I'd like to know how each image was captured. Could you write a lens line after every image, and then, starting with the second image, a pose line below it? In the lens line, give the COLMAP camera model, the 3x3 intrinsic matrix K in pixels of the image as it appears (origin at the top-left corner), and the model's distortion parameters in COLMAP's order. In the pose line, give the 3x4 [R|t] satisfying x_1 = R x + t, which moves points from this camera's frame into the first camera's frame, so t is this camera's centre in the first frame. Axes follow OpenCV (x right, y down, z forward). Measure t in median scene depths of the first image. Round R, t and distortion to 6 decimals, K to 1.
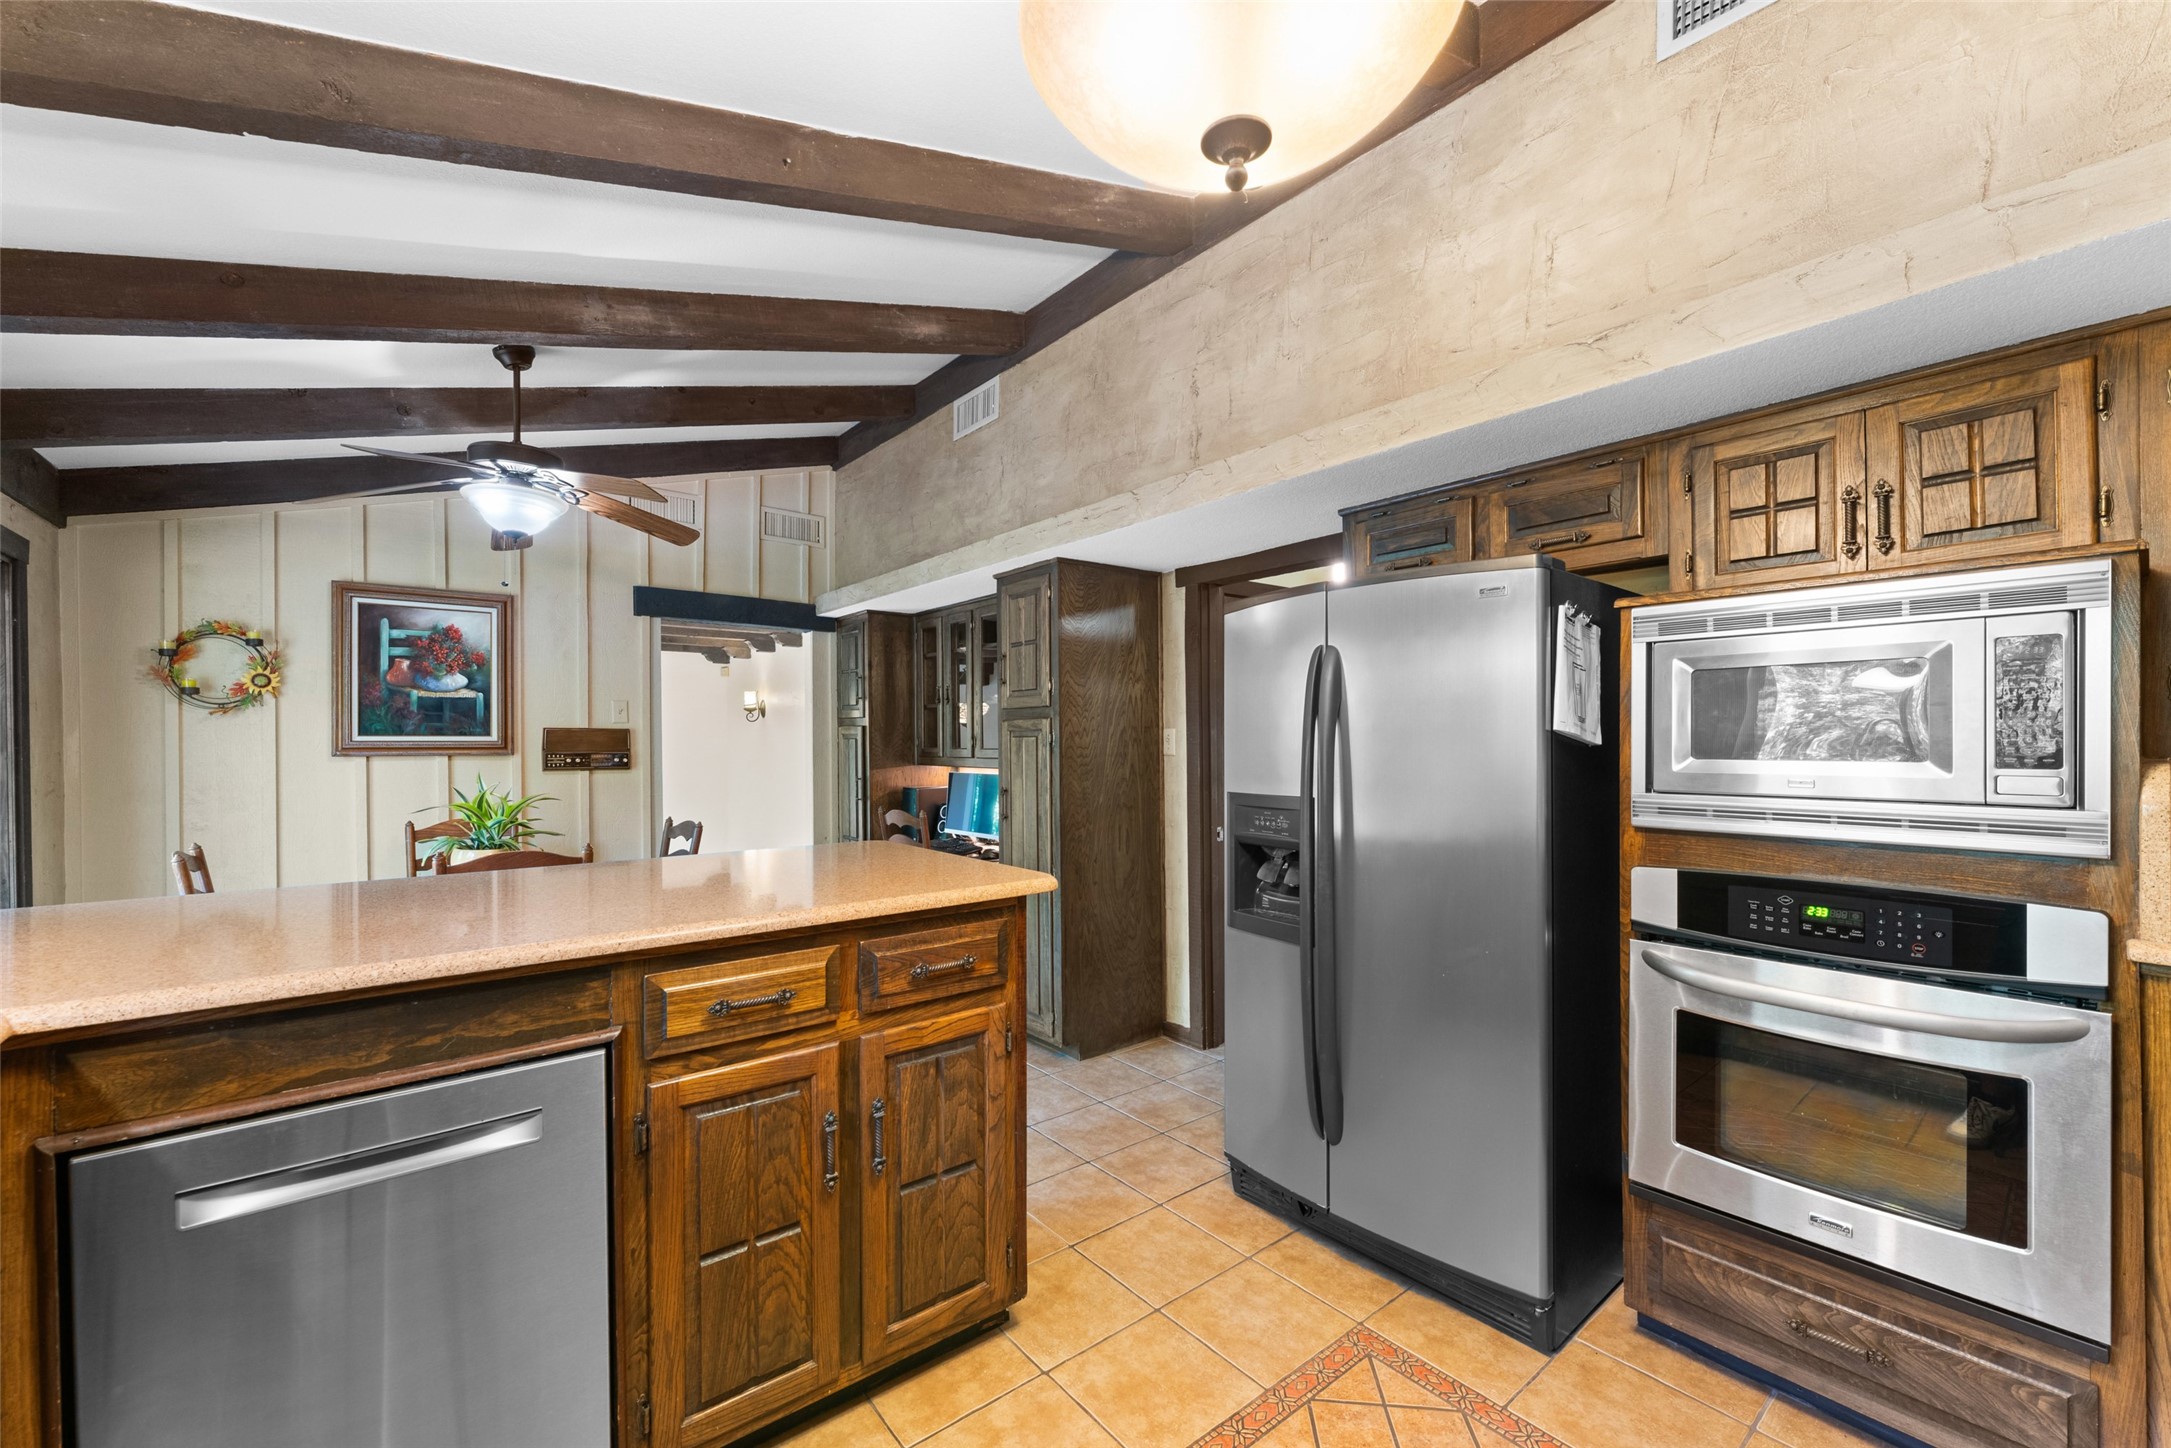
lens RADIAL K [[870.9, 0, 1072.9], [0, 870.9, 736.0], [0, 0, 1]] dist [-0.003308, 0.000432]
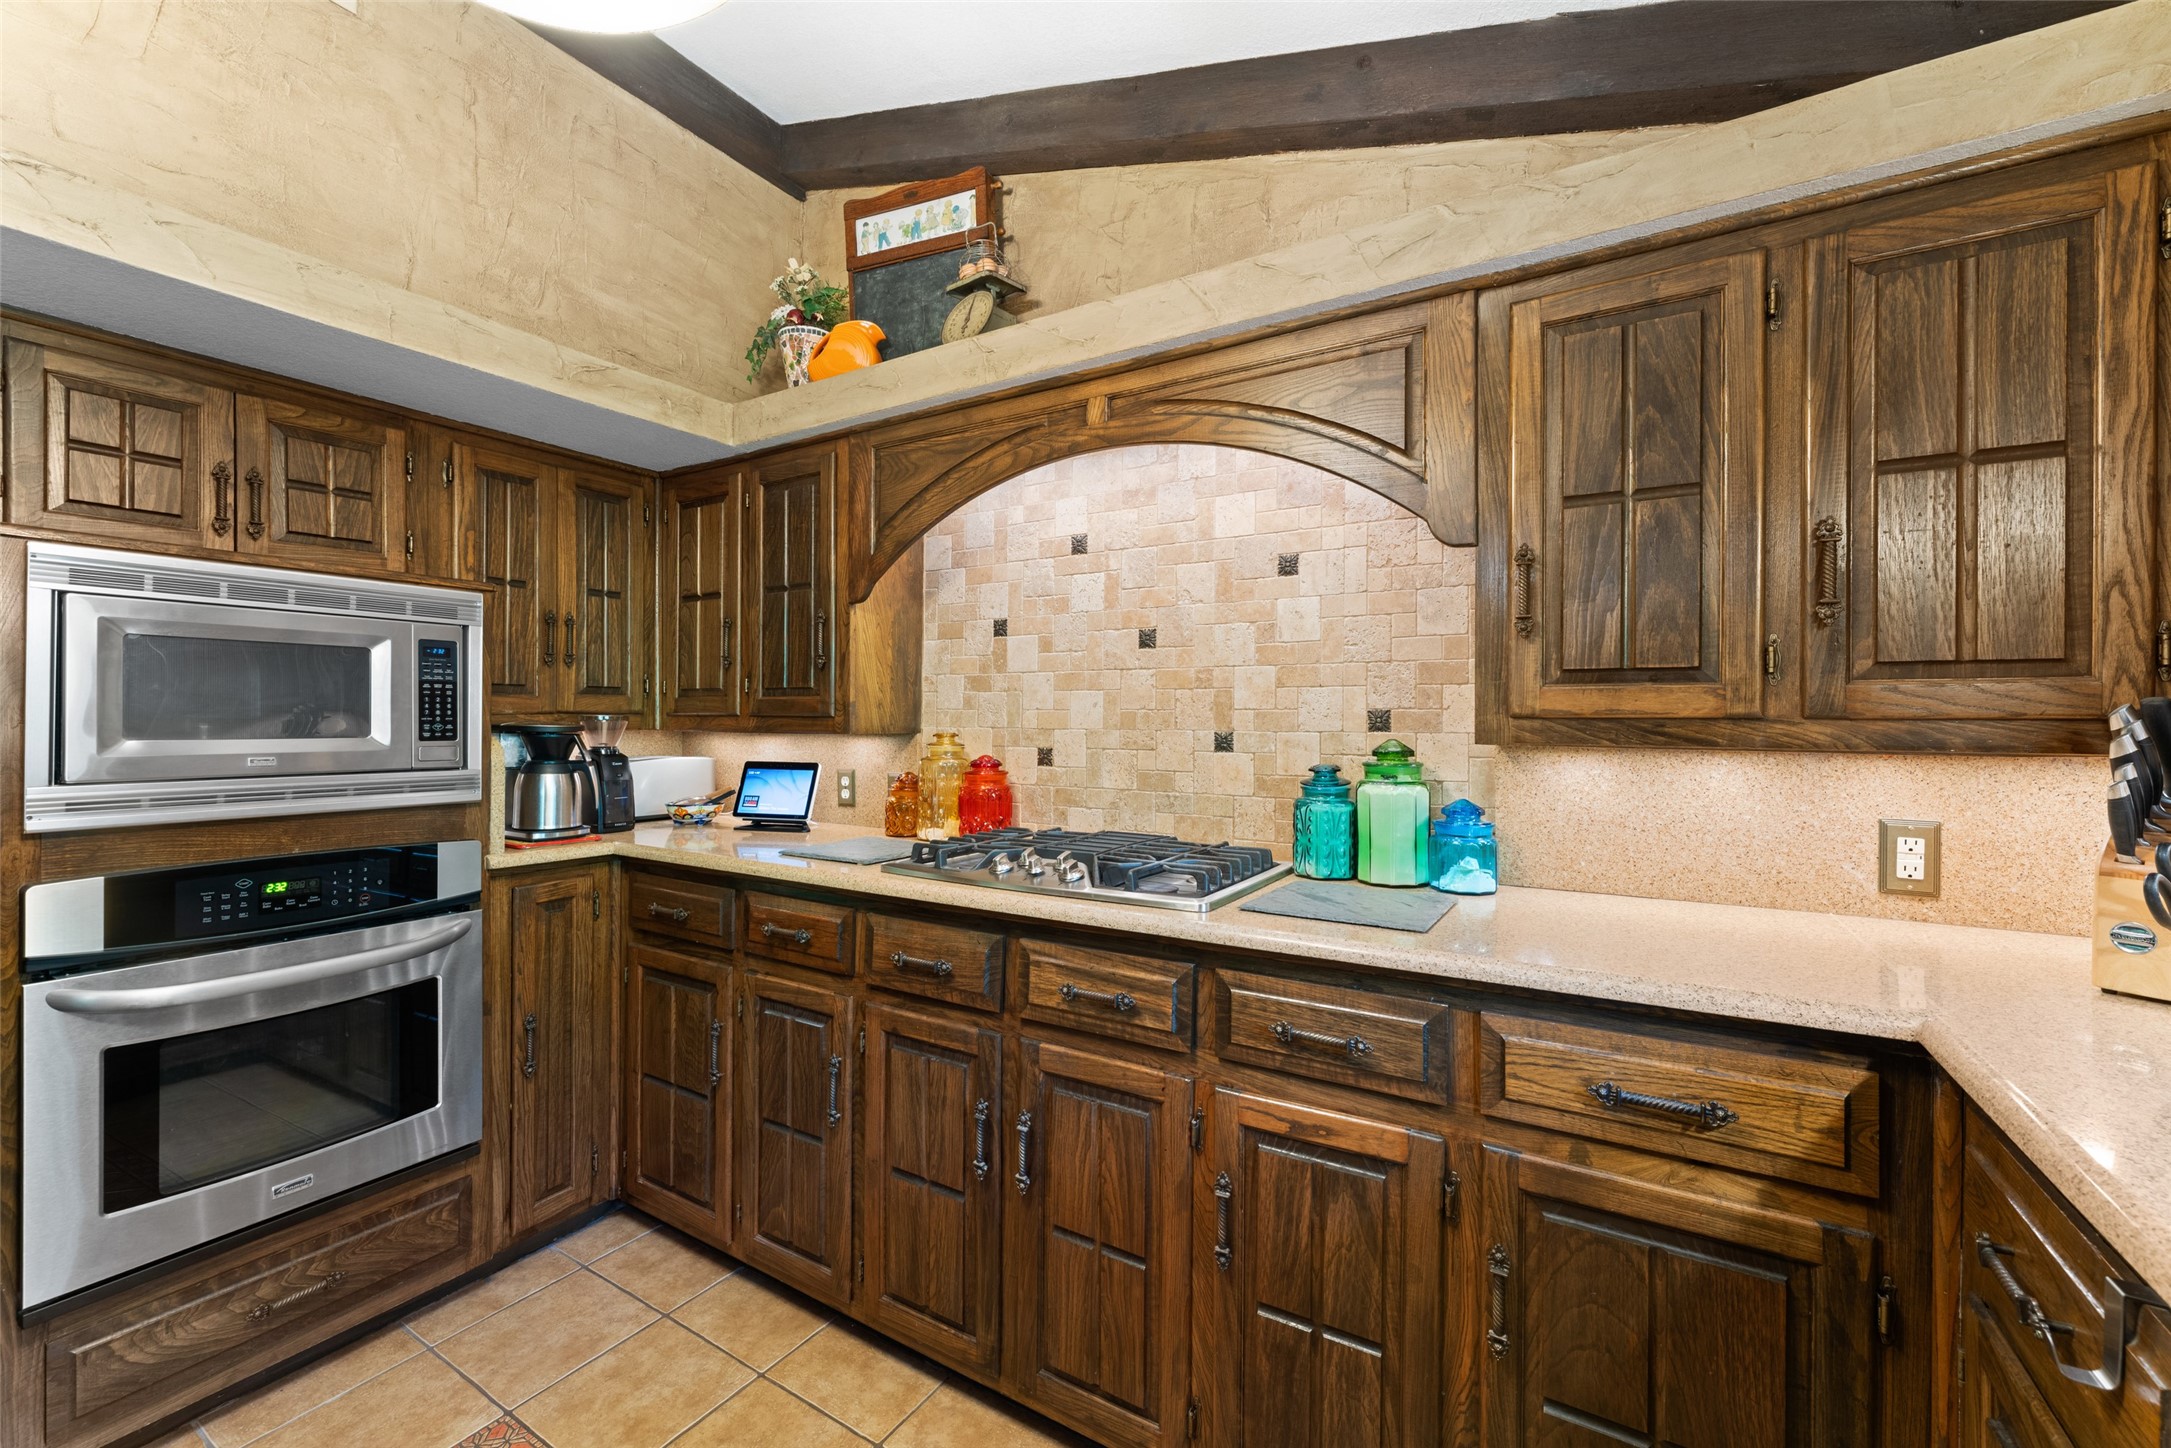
lens RADIAL K [[870.9, 0, 1075.0], [0, 870.9, 715.9], [0, 0, 1]] dist [-0.003308, 0.000432]
pose [[-0.343346, 0.008285, 0.939173, -0.393205], [-0.002562, 0.999949, -0.009758, 0.009516], [-0.939206, -0.005756, -0.343307, 0.452832]]
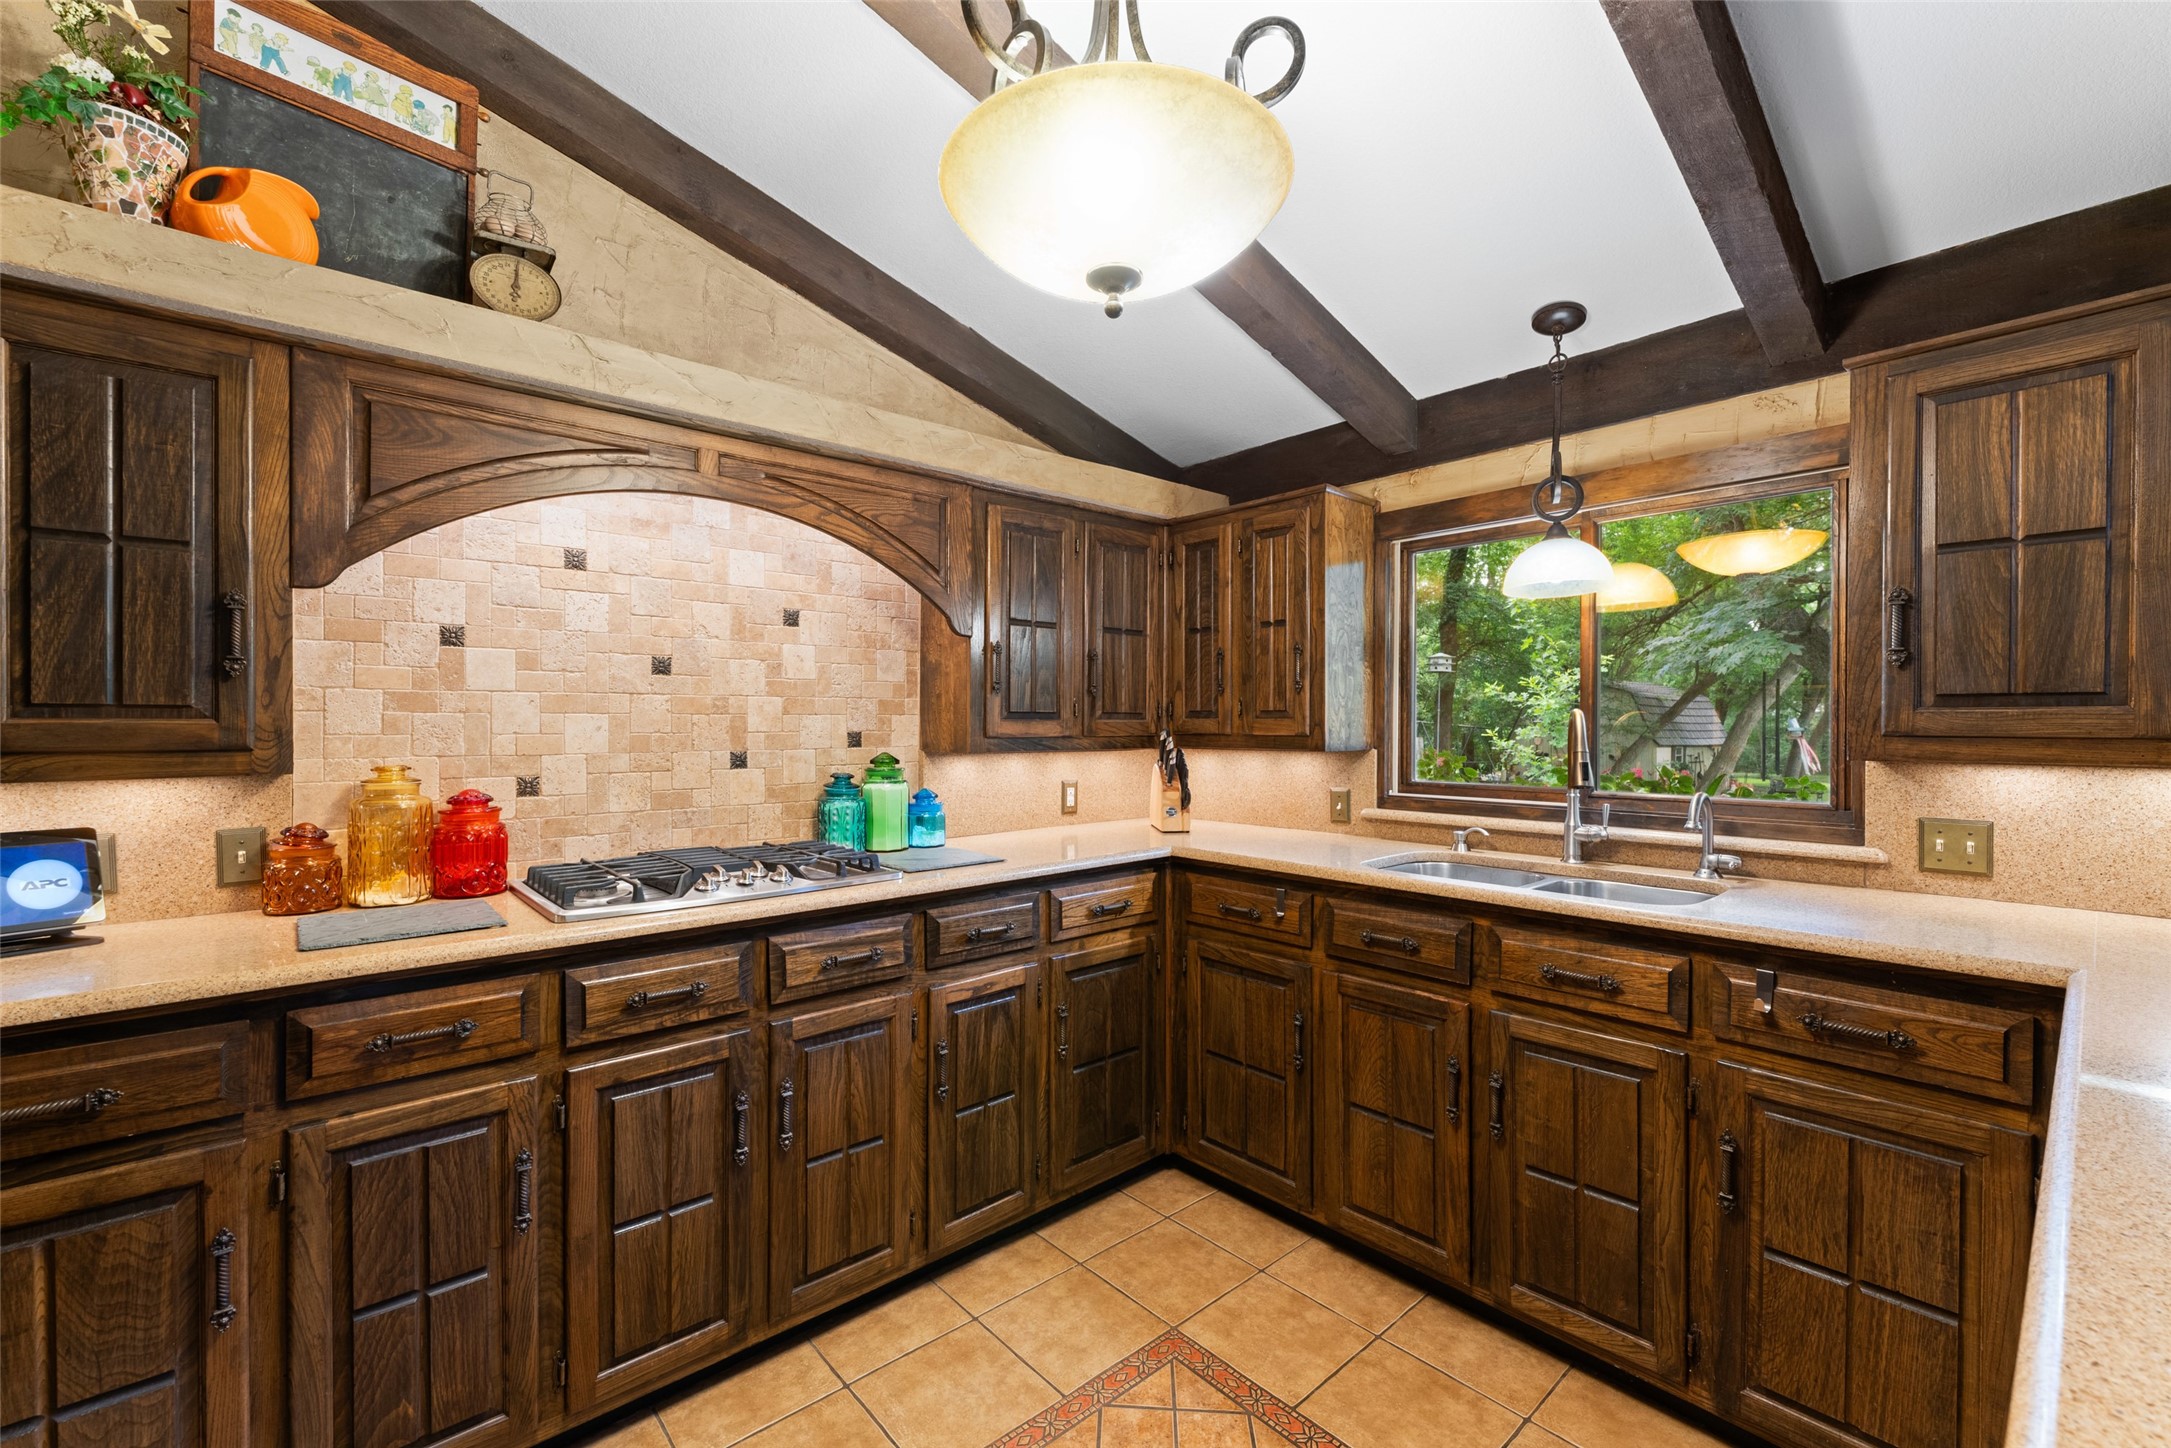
lens RADIAL K [[903.0, 0, 1083.9], [0, 903.0, 726.7], [0, 0, 1]] dist [-0.003976, 0.000527]
pose [[-0.998448, 0.005517, -0.055409, 0.167402], [0.005082, 0.999955, 0.007991, -0.028119], [0.055451, 0.007697, -0.998432, 1.305492]]
